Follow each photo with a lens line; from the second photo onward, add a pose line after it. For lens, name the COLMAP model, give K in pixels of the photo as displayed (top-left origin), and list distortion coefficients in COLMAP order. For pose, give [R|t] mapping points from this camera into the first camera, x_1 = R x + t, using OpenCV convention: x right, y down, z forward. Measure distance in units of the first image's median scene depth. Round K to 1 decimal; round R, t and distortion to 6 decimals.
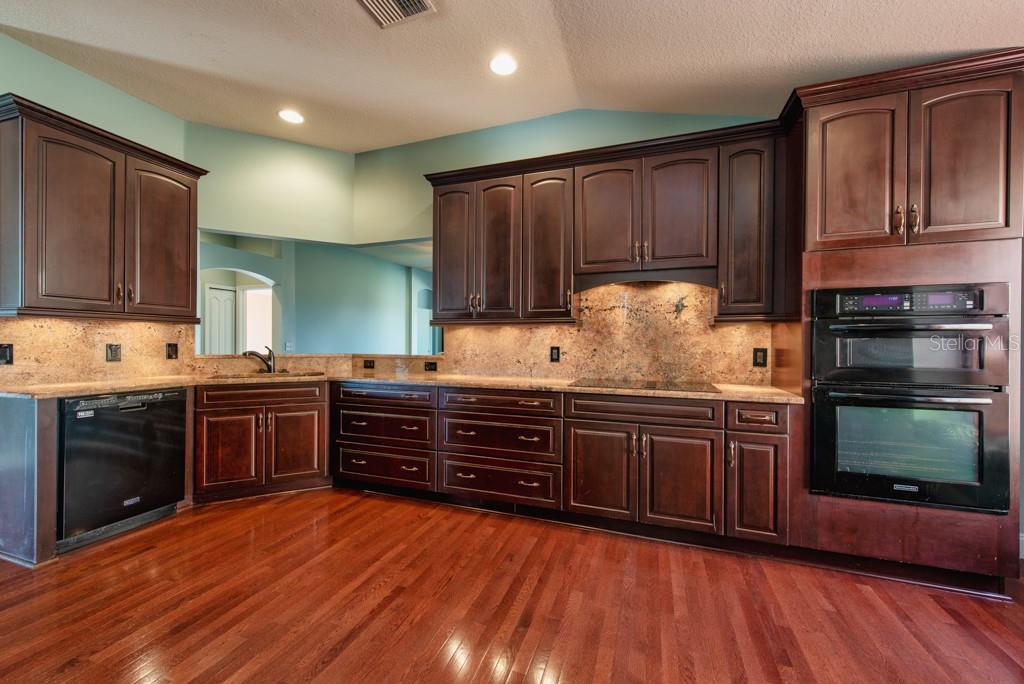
lens RADIAL K [[400.6, 0, 511.4], [0, 400.6, 343.2], [0, 0, 1]] dist [0.016128, 0.000014]
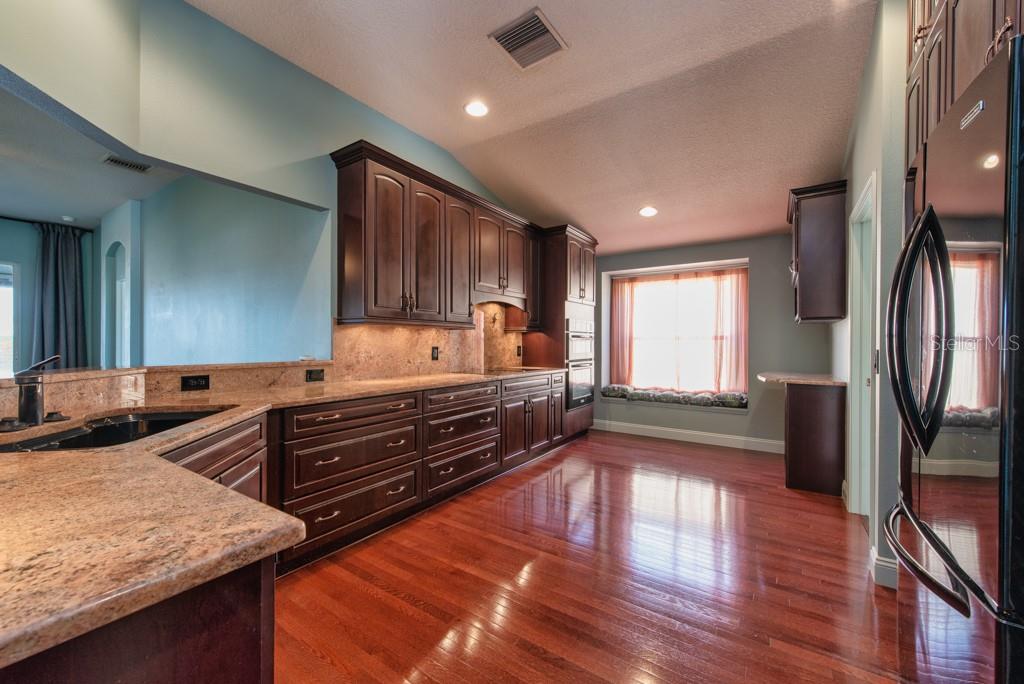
lens RADIAL K [[400.6, 0, 511.4], [0, 400.6, 343.2], [0, 0, 1]] dist [0.016128, 0.000014]
pose [[0.255679, -0.006696, 0.966738, -1.009454], [-0.002124, 0.999970, 0.007488, -0.011417], [-0.966759, -0.003968, 0.255657, 0.533591]]
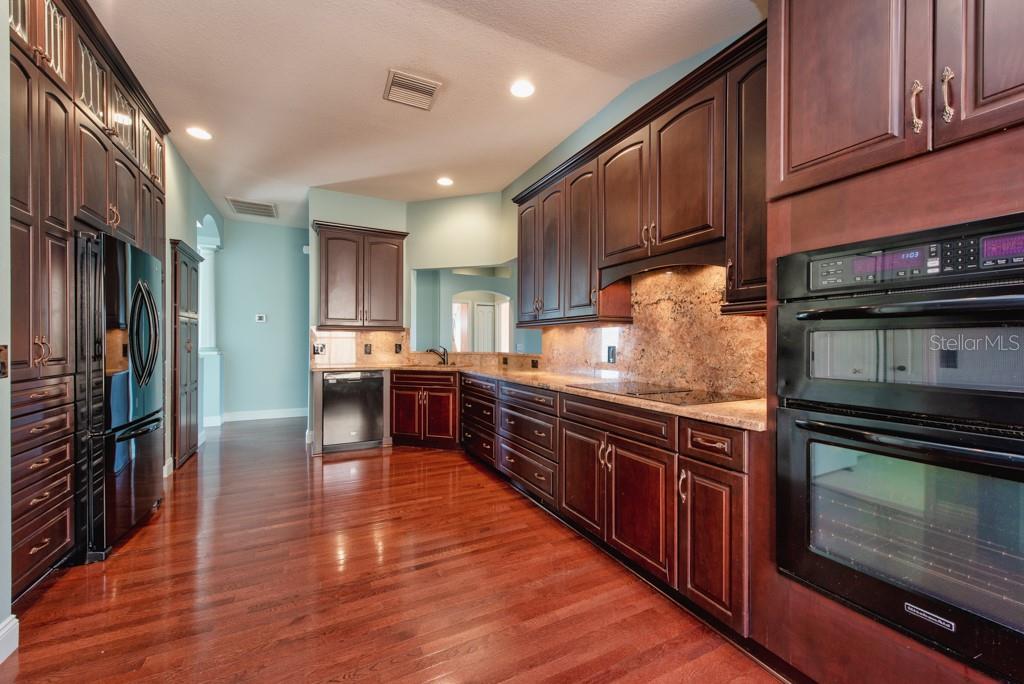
lens RADIAL K [[400.6, 0, 511.4], [0, 400.6, 343.2], [0, 0, 1]] dist [0.016128, 0.000014]
pose [[0.723621, -0.003535, -0.690189, 0.631309], [0.000776, 0.999990, -0.004309, 0.005223], [0.690197, 0.002583, 0.723617, 0.168697]]
